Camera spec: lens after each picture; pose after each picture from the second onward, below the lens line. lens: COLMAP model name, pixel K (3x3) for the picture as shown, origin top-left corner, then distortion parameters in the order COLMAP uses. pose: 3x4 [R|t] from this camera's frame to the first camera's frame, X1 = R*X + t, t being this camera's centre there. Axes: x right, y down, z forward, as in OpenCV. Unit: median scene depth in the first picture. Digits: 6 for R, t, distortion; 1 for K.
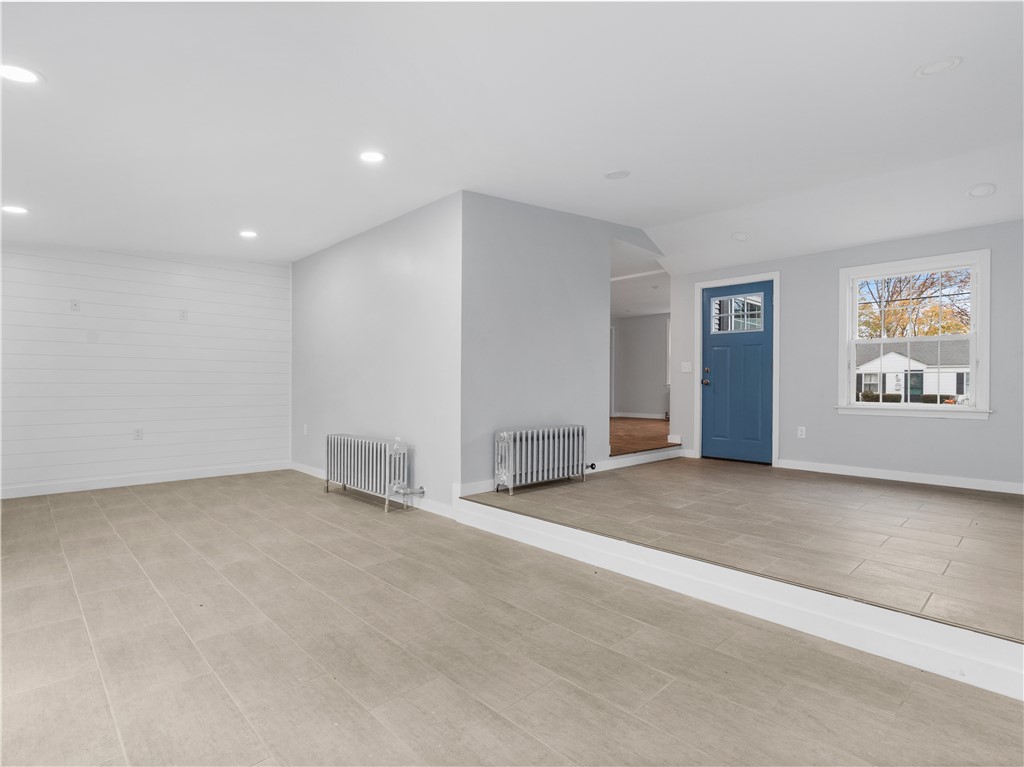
lens RADIAL K [[524.4, 0, 512.3], [0, 524.4, 381.4], [0, 0, 1]] dist [-0.010147, 0.001813]
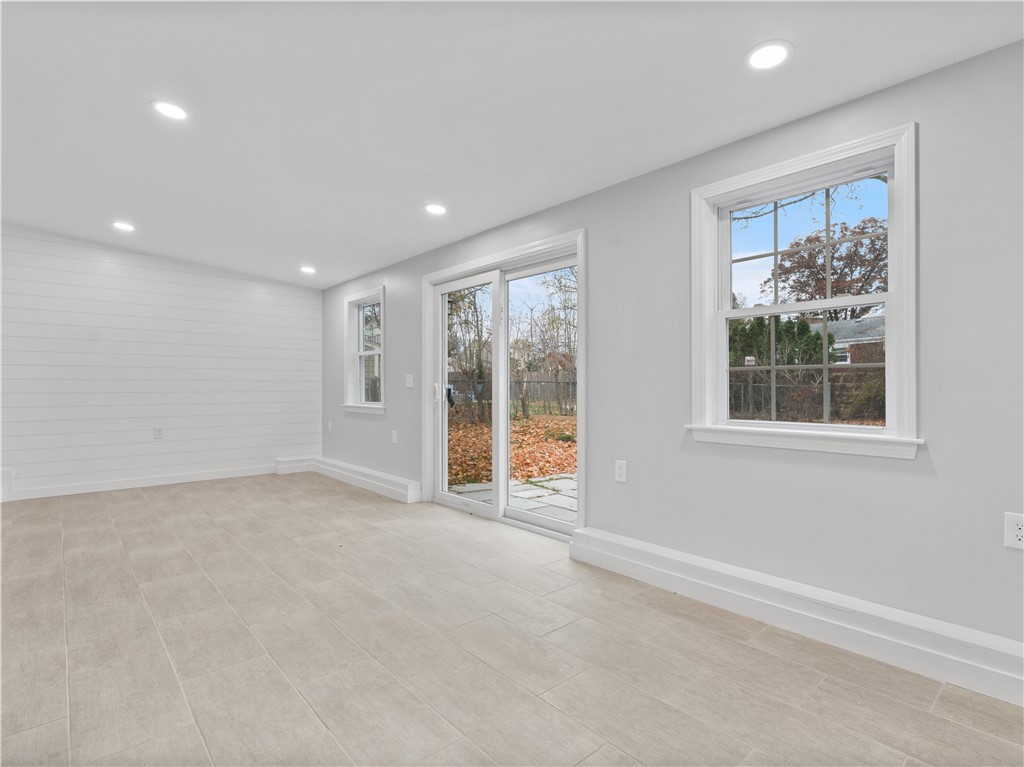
lens RADIAL K [[524.4, 0, 511.2], [0, 524.4, 386.1], [0, 0, 1]] dist [-0.010147, 0.001813]
pose [[-0.998797, -0.005544, 0.048728, -0.889237], [-0.005666, 0.999981, -0.002374, 0.004880], [-0.048714, -0.002647, -0.998809, 1.890545]]
